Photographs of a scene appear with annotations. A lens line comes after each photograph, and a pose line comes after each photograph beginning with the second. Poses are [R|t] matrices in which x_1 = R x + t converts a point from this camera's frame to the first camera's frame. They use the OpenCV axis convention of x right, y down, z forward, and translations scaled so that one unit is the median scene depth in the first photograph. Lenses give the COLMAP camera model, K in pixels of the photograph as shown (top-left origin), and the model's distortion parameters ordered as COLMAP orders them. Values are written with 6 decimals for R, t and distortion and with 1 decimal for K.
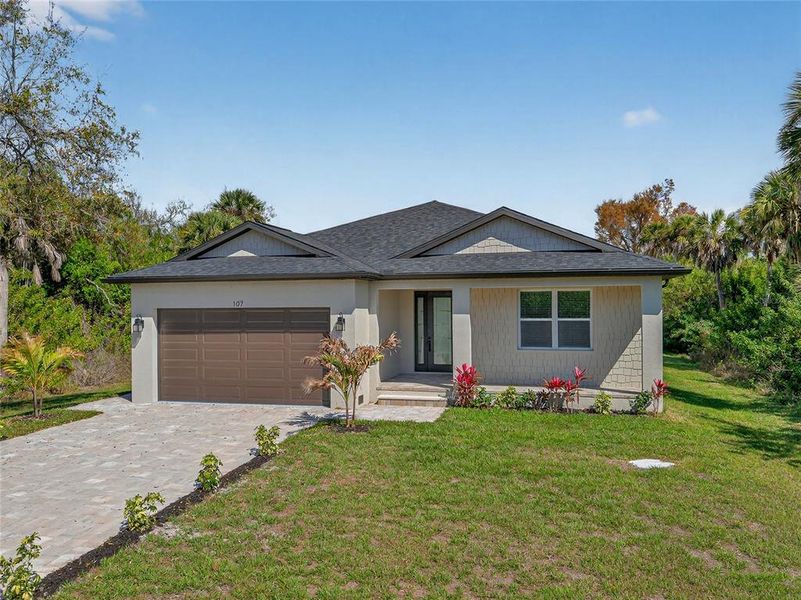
lens RADIAL K [[584.3, 0, 400.9], [0, 584.3, 297.1], [0, 0, 1]] dist [0.002329, -0.002744]
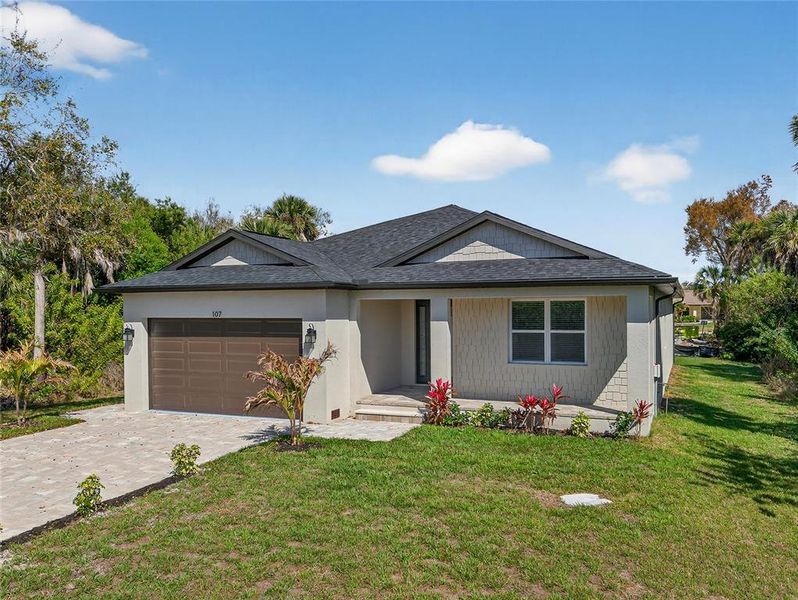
lens RADIAL K [[580.8, 0, 432.9], [0, 580.8, 304.7], [0, 0, 1]] dist [0.004740, -0.003320]
pose [[0.993660, 0.000966, -0.112420, 0.189908], [0.000020, 0.999962, 0.008770, -0.012564], [0.112425, -0.008717, 0.993622, 0.062055]]
